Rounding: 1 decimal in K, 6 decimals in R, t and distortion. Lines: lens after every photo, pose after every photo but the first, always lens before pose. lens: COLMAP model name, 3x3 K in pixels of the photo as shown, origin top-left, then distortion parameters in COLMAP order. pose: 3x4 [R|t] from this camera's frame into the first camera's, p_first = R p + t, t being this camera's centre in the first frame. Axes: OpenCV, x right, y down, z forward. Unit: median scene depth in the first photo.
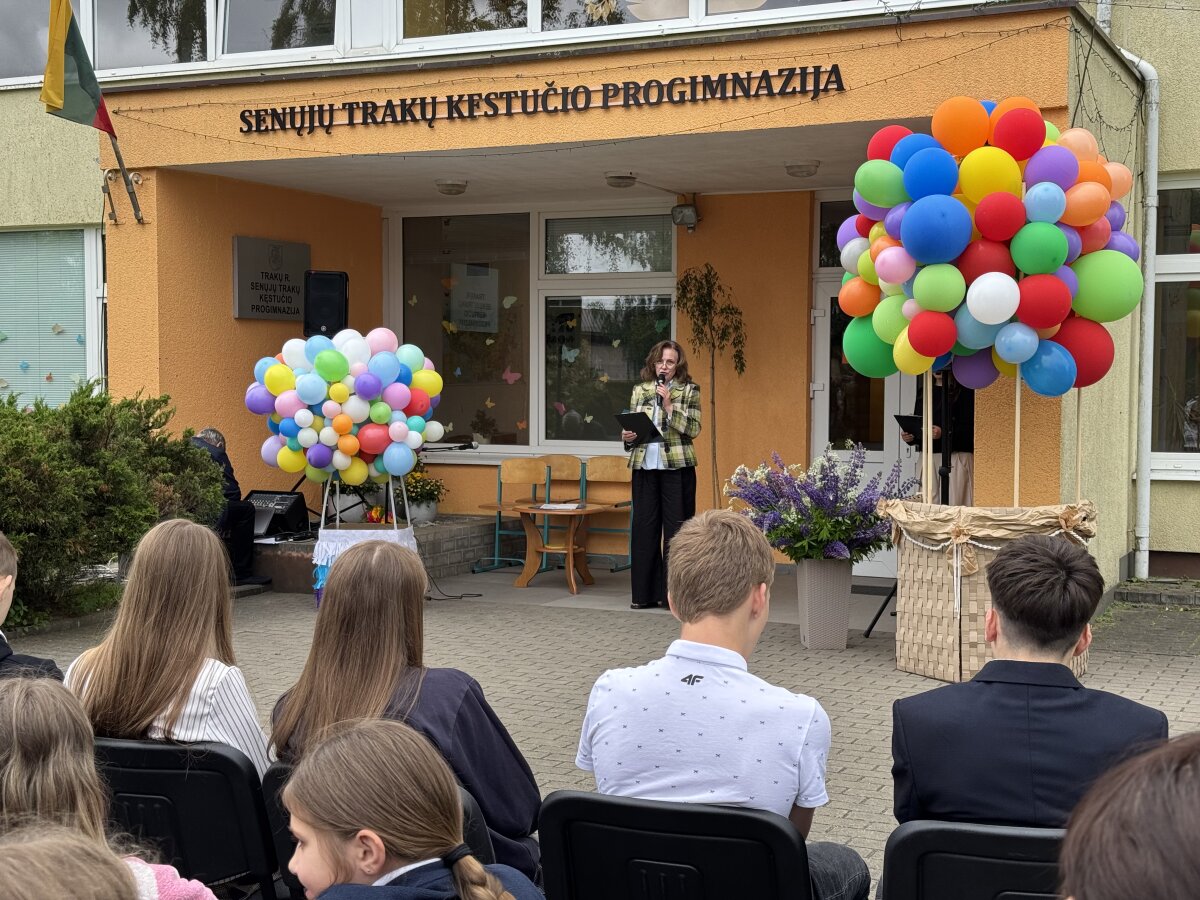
lens RADIAL K [[1667.0, 0, 595.3], [0, 1667.0, 455.1], [0, 0, 1]] dist [0.194547, -0.351449]
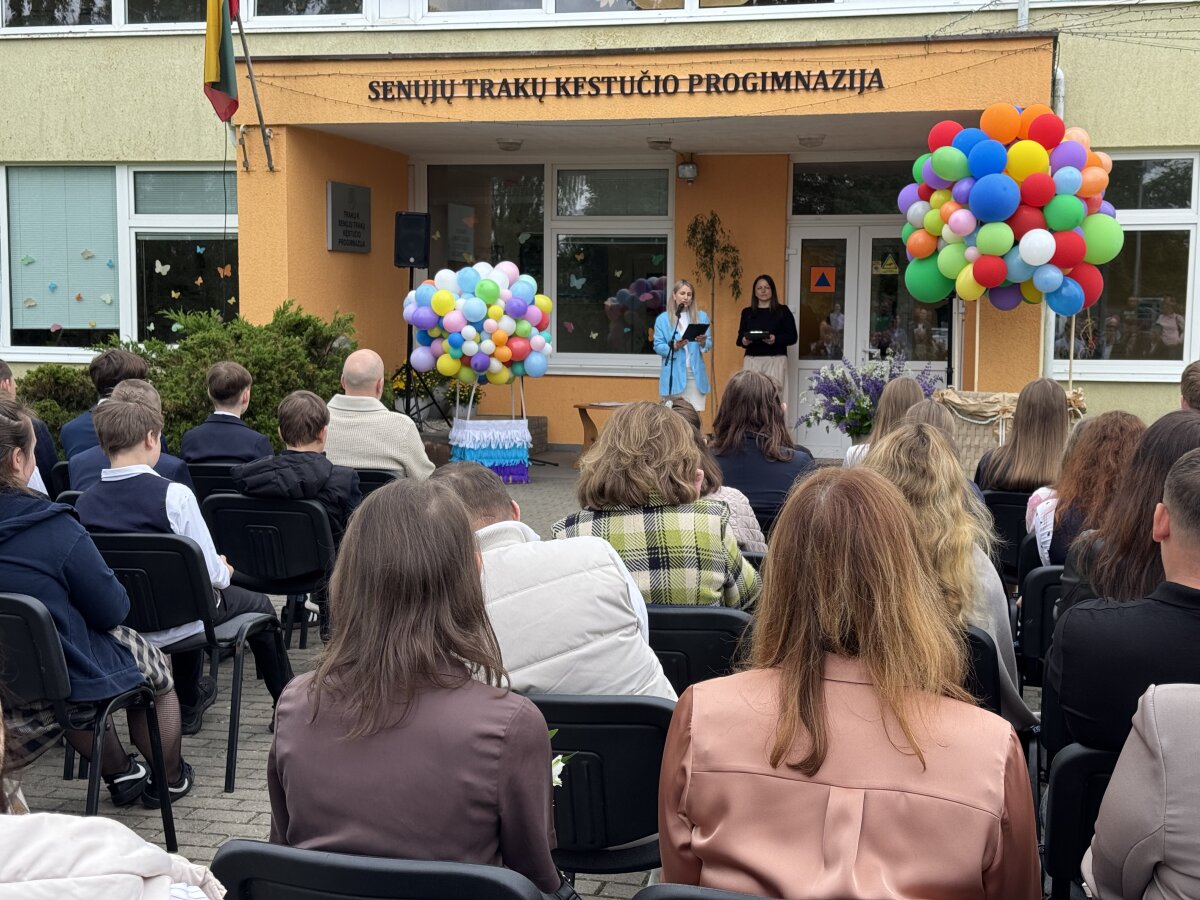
lens RADIAL K [[1667.0, 0, 595.3], [0, 1667.0, 455.1], [0, 0, 1]] dist [0.194547, -0.351449]
pose [[0.981103, -0.011308, 0.193154, -0.316215], [0.002642, 0.998981, 0.045063, 0.014152], [-0.193467, -0.043702, 0.980133, -0.269081]]
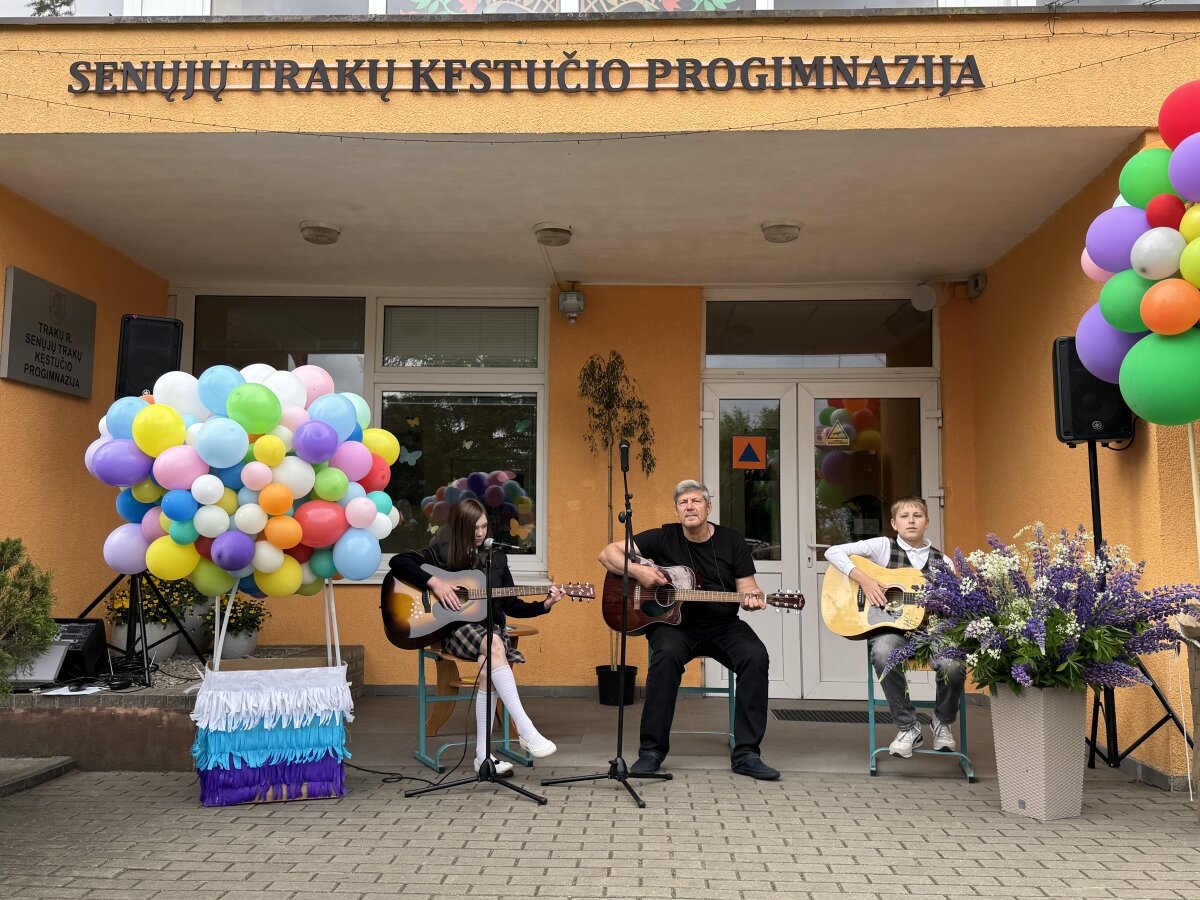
lens RADIAL K [[1114.6, 0, 600.0], [0, 1114.6, 453.2], [0, 0, 1]] dist [0.121262, -0.234561]
pose [[0.917300, 0.039791, 0.396204, -0.206633], [0.013447, 0.991332, -0.130693, 0.021221], [-0.397970, 0.125213, 0.908813, 0.559846]]
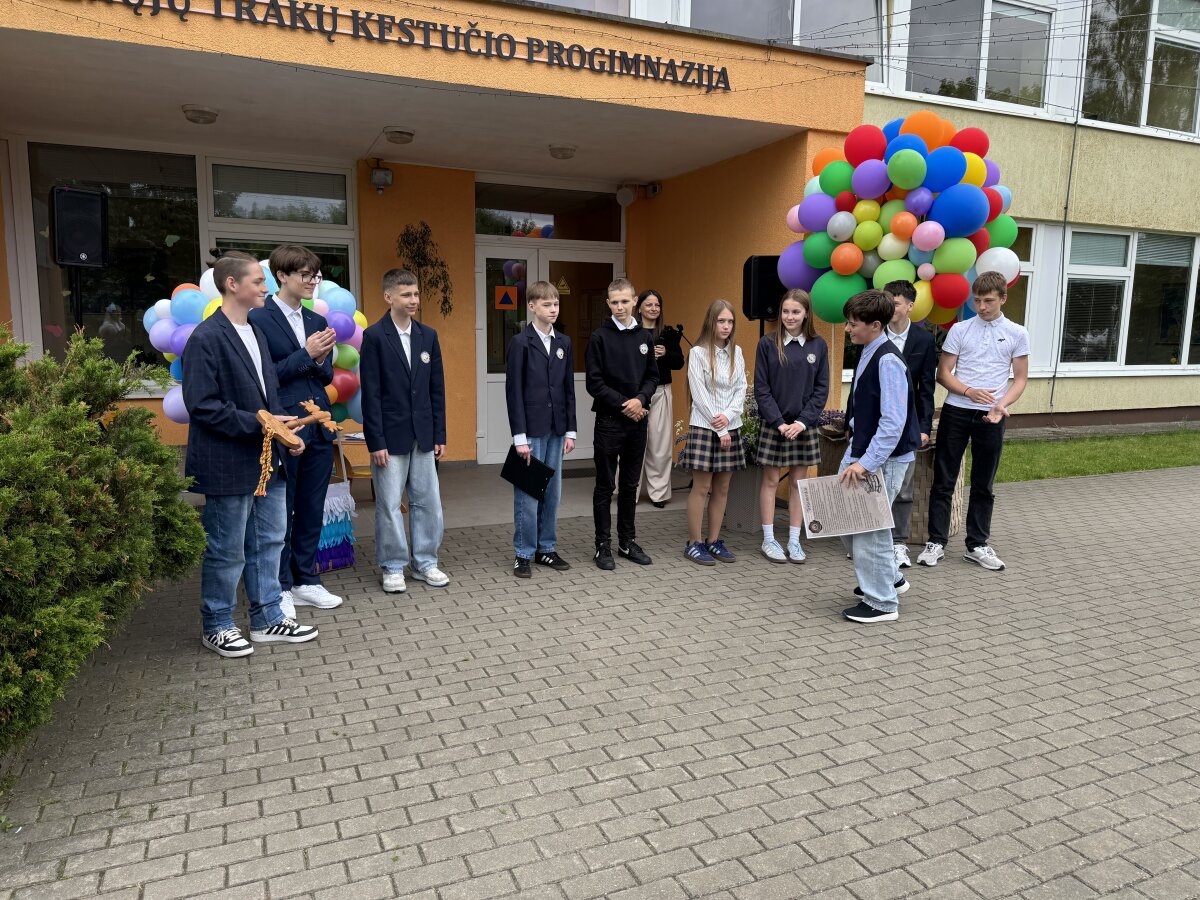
lens RADIAL K [[849.5, 0, 592.3], [0, 849.5, 445.1], [0, 0, 1]] dist [0.026047, -0.032631]
pose [[0.658502, -0.102703, 0.745538, -0.387444], [0.022112, 0.992857, 0.117243, -0.028569], [-0.752254, -0.060720, 0.656069, 0.594278]]
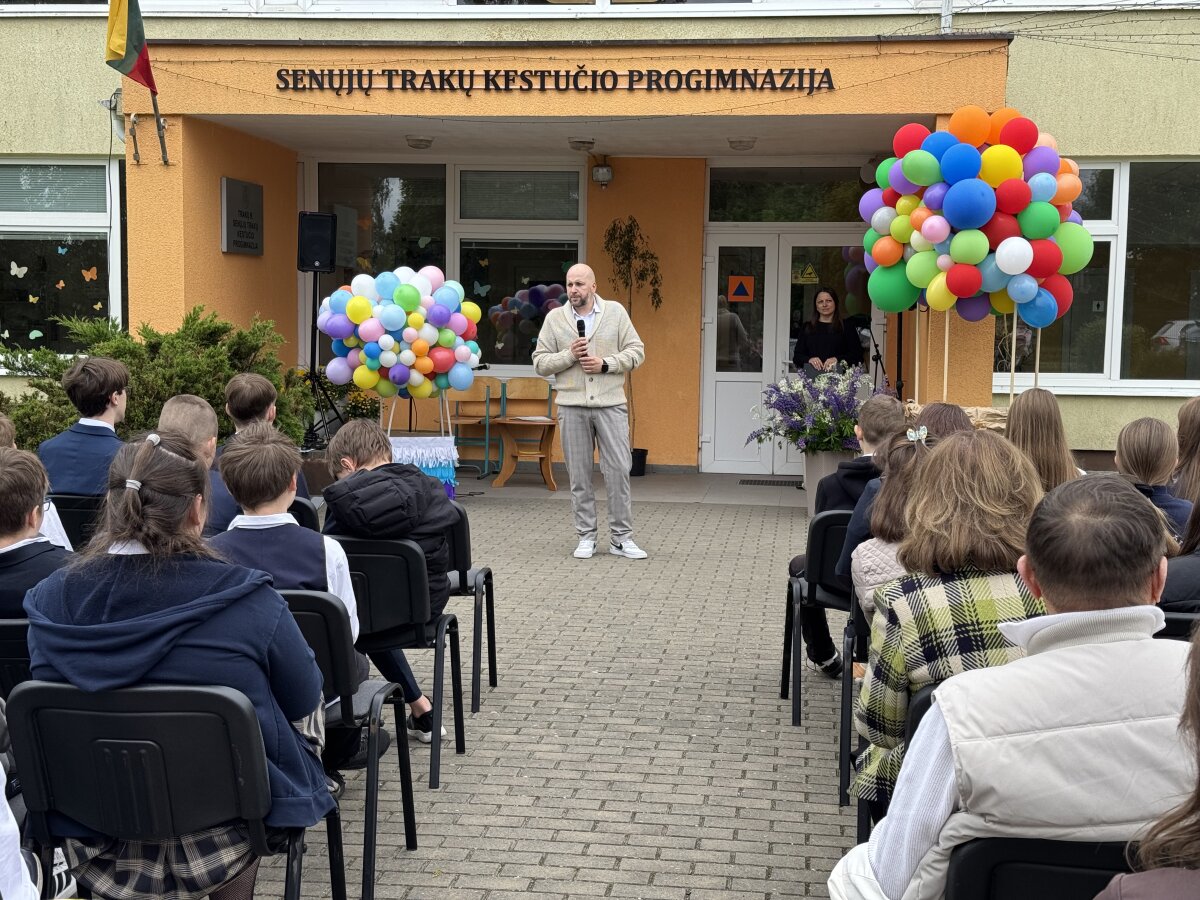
lens RADIAL K [[1667.0, 0, 595.3], [0, 1667.0, 455.1], [0, 0, 1]] dist [0.194547, -0.351449]
pose [[0.949946, -0.015337, 0.312039, -0.400068], [0.003146, 0.999213, 0.039534, 0.011325], [-0.312400, -0.036574, 0.949246, -0.165952]]
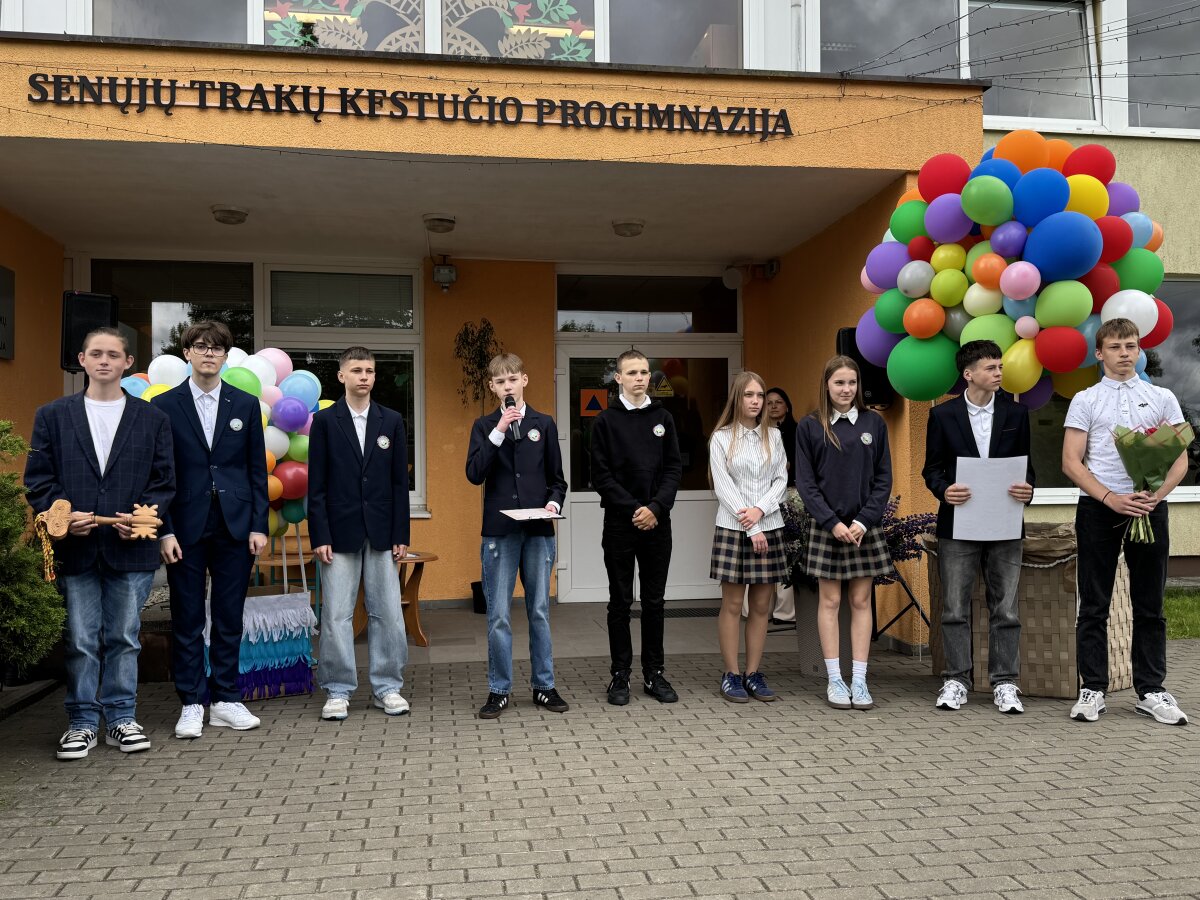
lens RADIAL K [[1055.8, 0, 600.0], [0, 1055.8, 450.0], [0, 0, 1]] dist [0.168153, -0.359026]
pose [[0.825135, -0.000296, 0.564935, -0.300607], [0.036864, 0.997897, -0.053321, 0.008717], [-0.563731, 0.064822, 0.823411, 0.491115]]
